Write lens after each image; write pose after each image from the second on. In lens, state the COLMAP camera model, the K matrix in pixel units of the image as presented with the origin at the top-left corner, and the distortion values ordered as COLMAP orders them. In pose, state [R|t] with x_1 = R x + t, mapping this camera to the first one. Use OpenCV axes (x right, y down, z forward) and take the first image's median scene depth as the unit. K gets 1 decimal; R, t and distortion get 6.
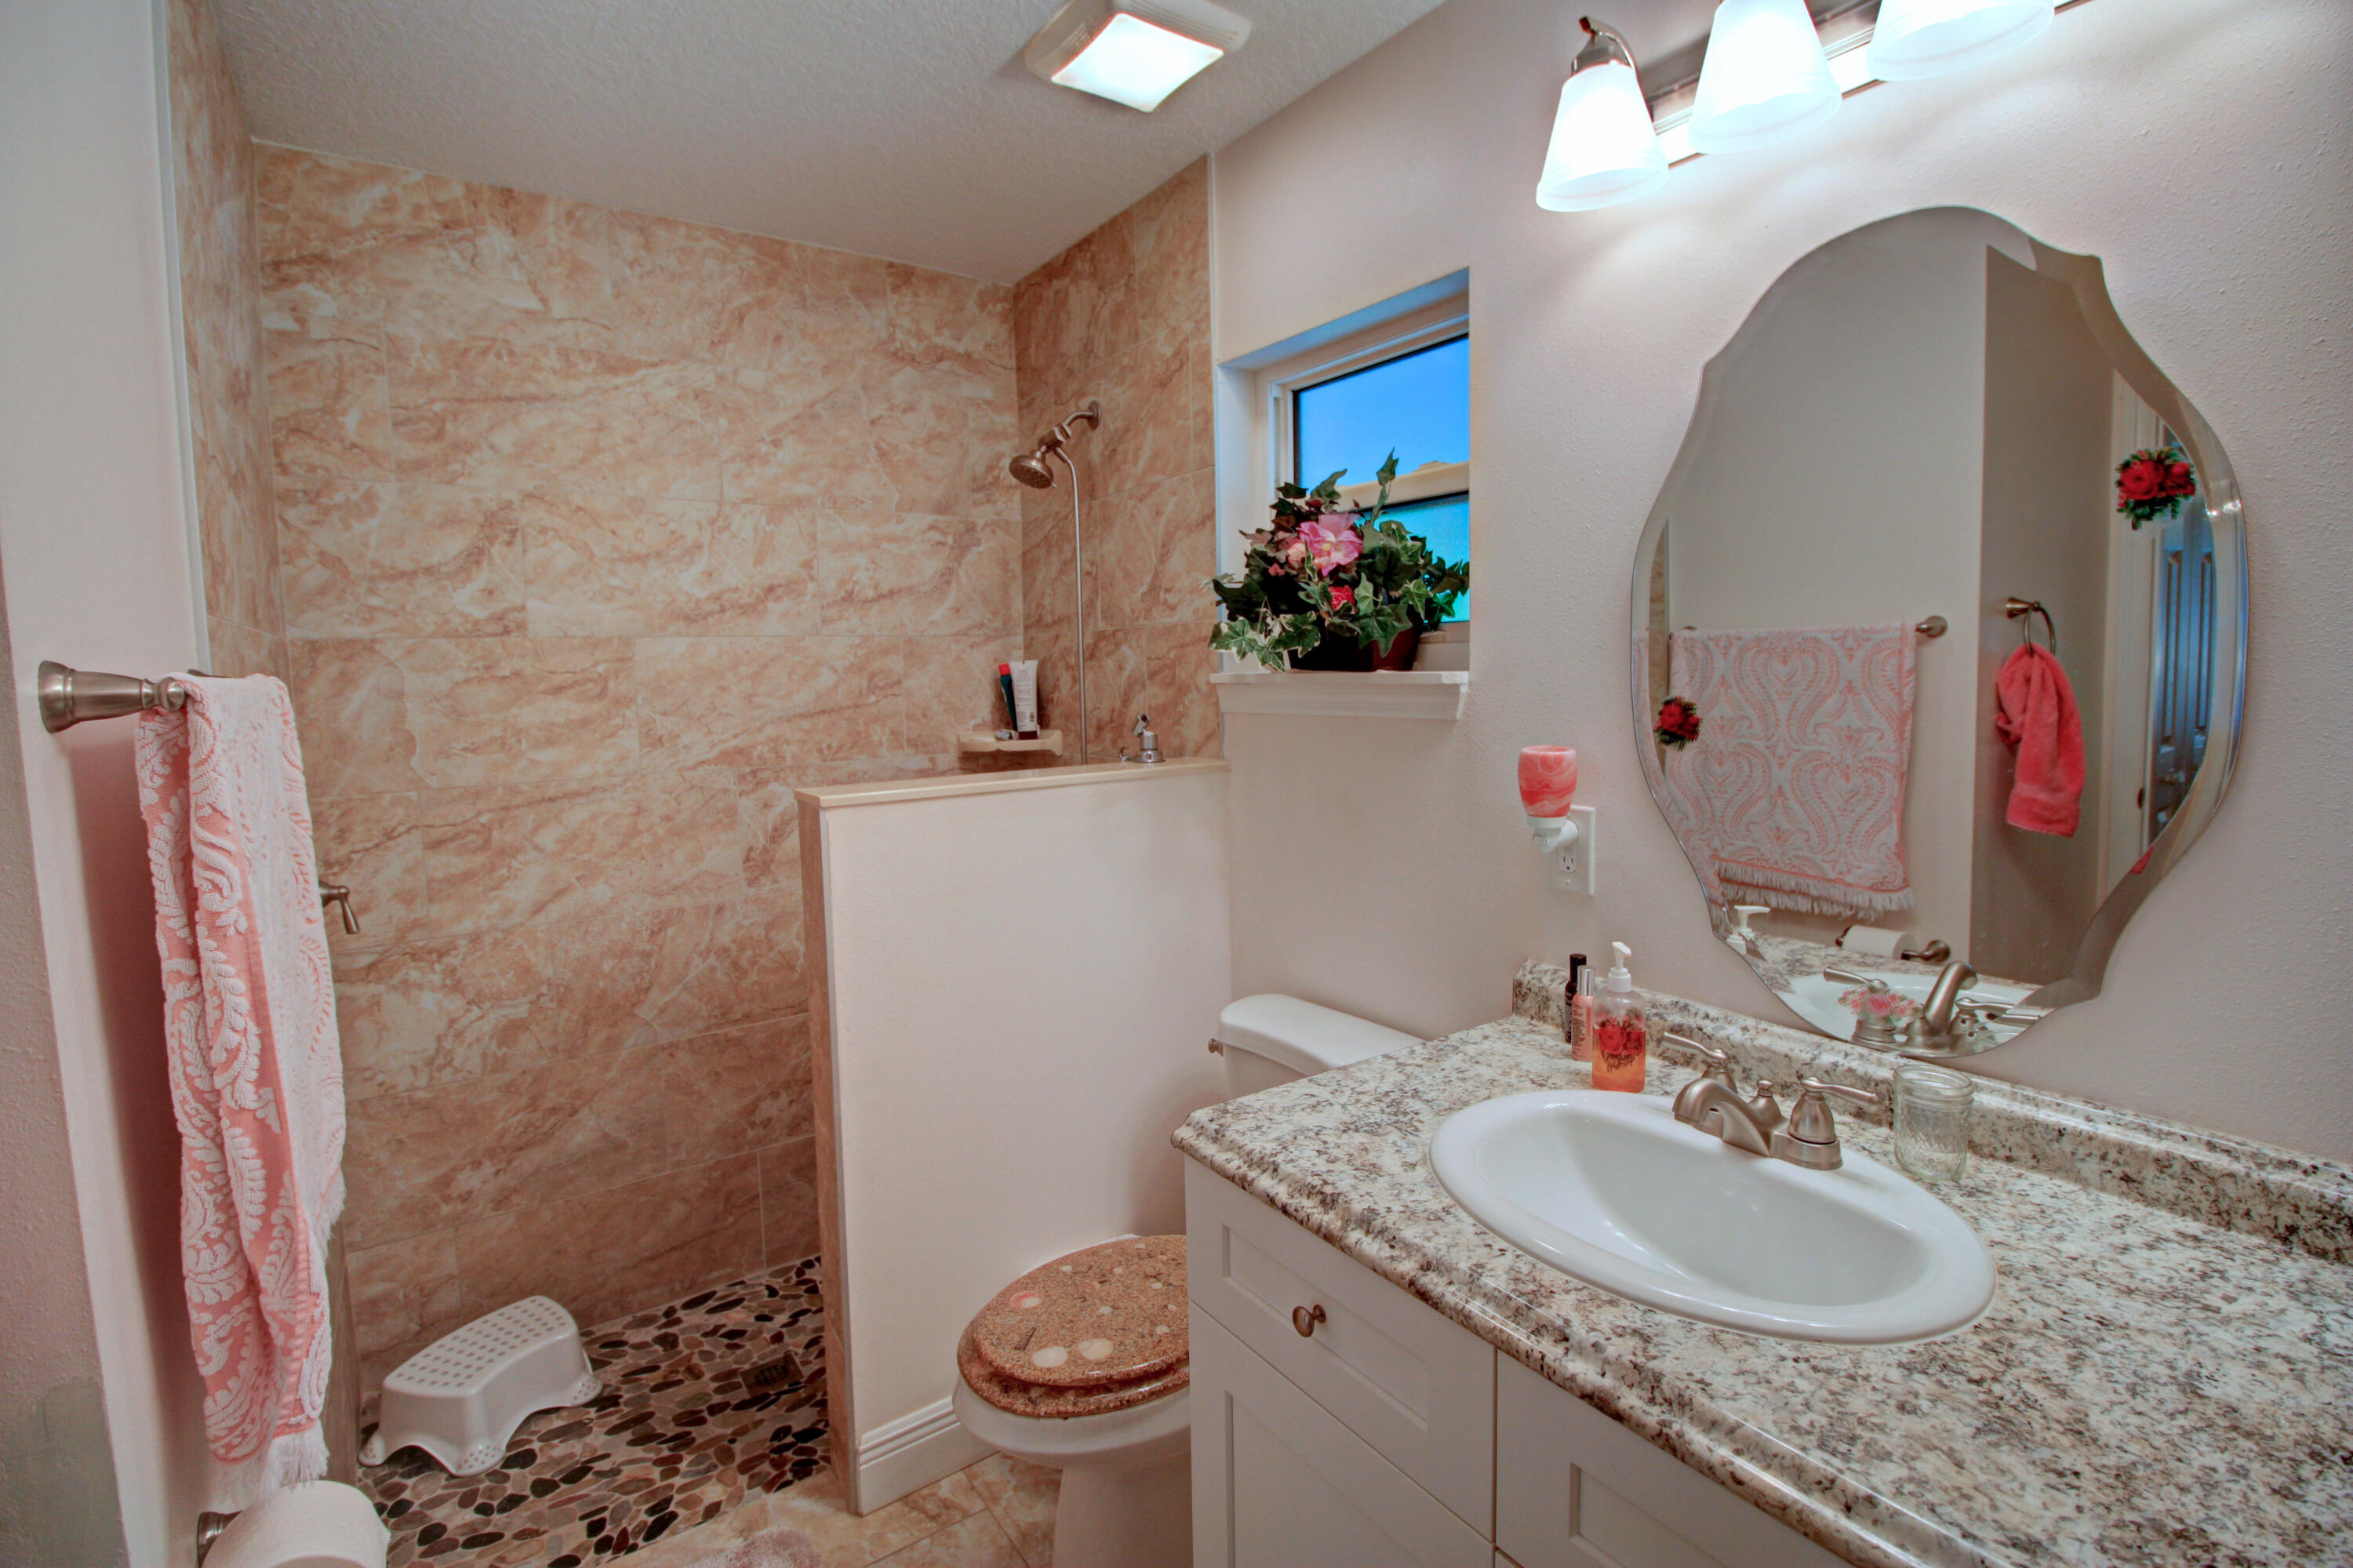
lens RADIAL K [[1086.5, 0, 1189.7], [0, 1086.5, 758.6], [0, 0, 1]] dist [-0.001972, -0.012606]
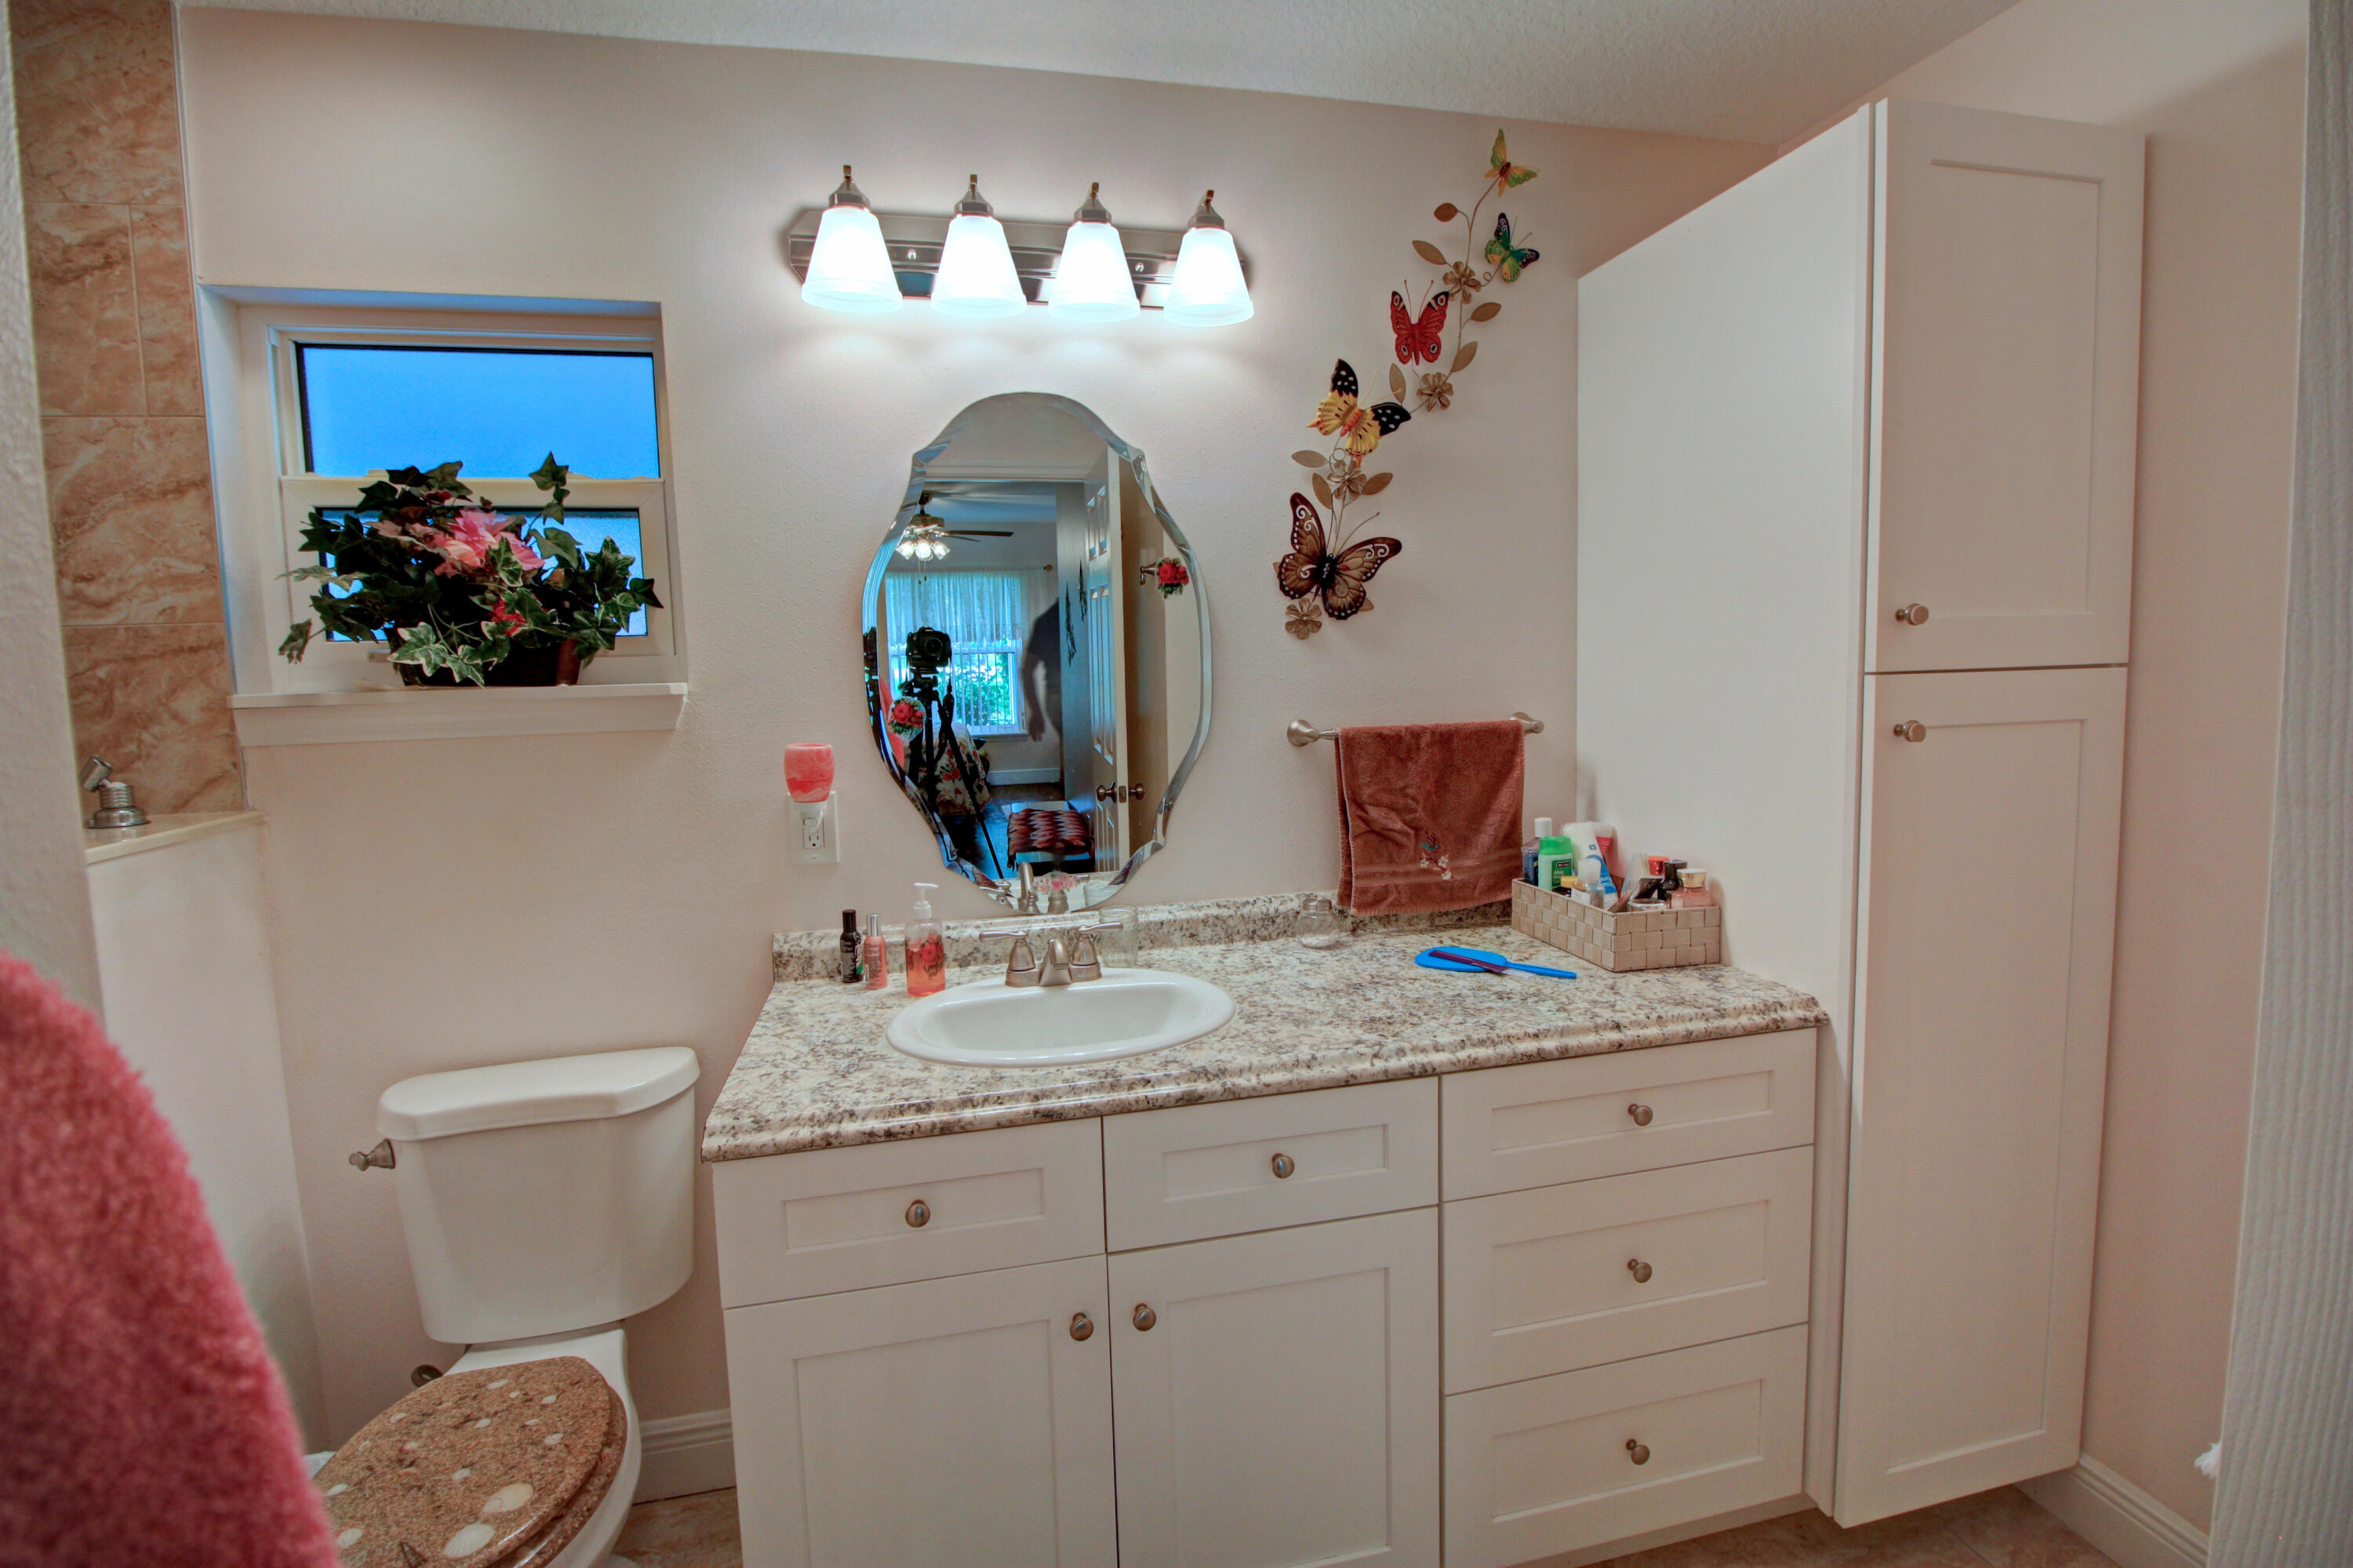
lens RADIAL K [[1086.5, 0, 1189.7], [0, 1086.5, 758.6], [0, 0, 1]] dist [-0.001972, -0.012606]
pose [[0.370437, -0.072379, 0.926033, -0.815801], [0.097296, 0.994499, 0.038810, 0.000883], [-0.923748, 0.075723, 0.375441, 0.224767]]
